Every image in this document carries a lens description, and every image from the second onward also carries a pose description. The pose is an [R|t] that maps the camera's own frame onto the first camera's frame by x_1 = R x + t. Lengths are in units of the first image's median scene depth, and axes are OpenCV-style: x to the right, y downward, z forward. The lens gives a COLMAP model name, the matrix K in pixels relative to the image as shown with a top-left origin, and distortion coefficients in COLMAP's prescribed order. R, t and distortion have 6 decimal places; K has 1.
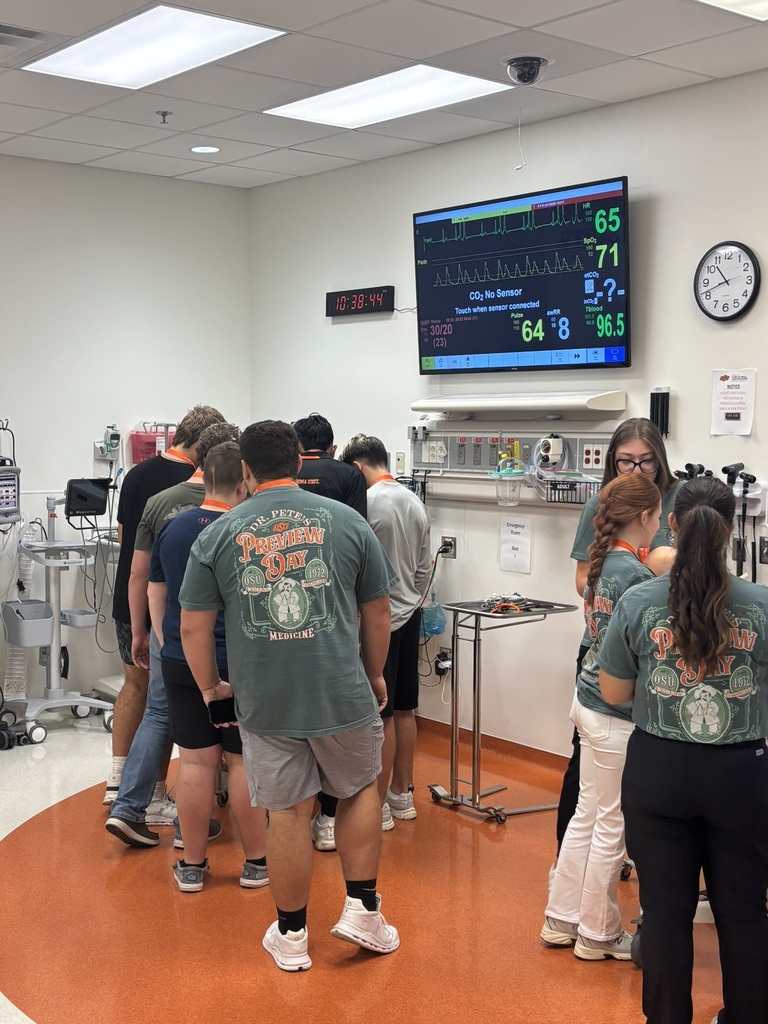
lens RADIAL K [[1355.5, 0, 385.1], [0, 1355.5, 513.6], [0, 0, 1]] dist [0.021581, 0.000000]
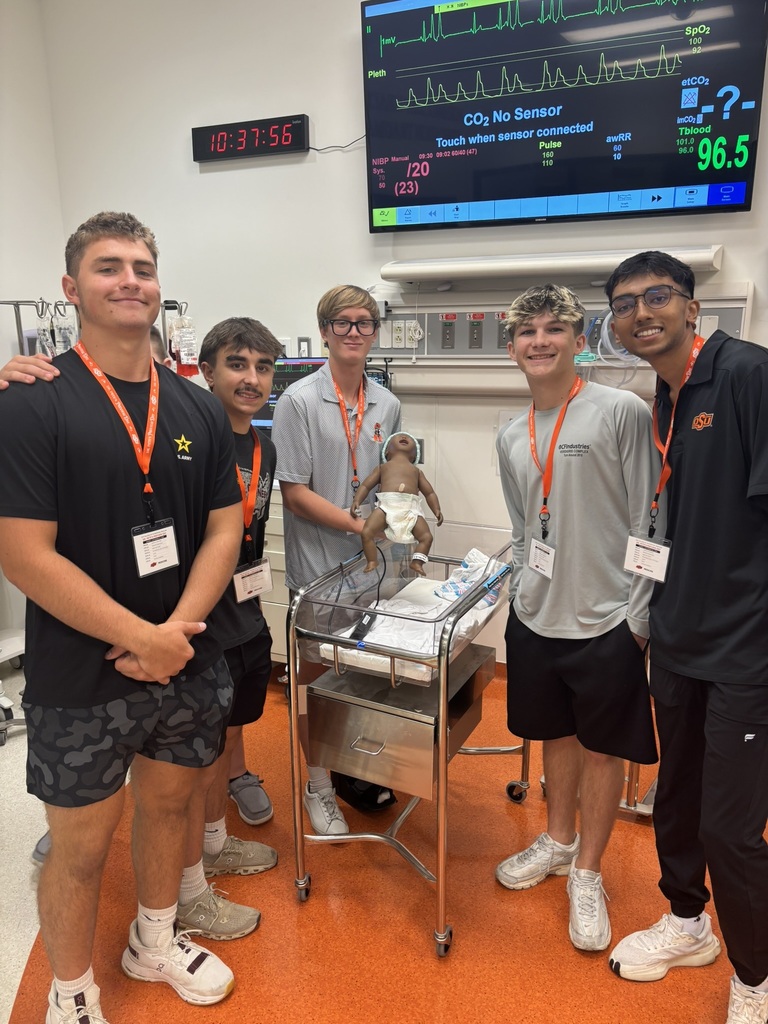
lens RADIAL K [[796.2, 0, 381.1], [0, 796.2, 509.4], [0, 0, 1]] dist [-0.004605, -0.004827]
pose [[0.886938, -0.126290, 0.444287, -0.202888], [0.051133, 0.982829, 0.177295, -0.029066], [-0.459049, -0.134532, 0.878166, 0.610621]]
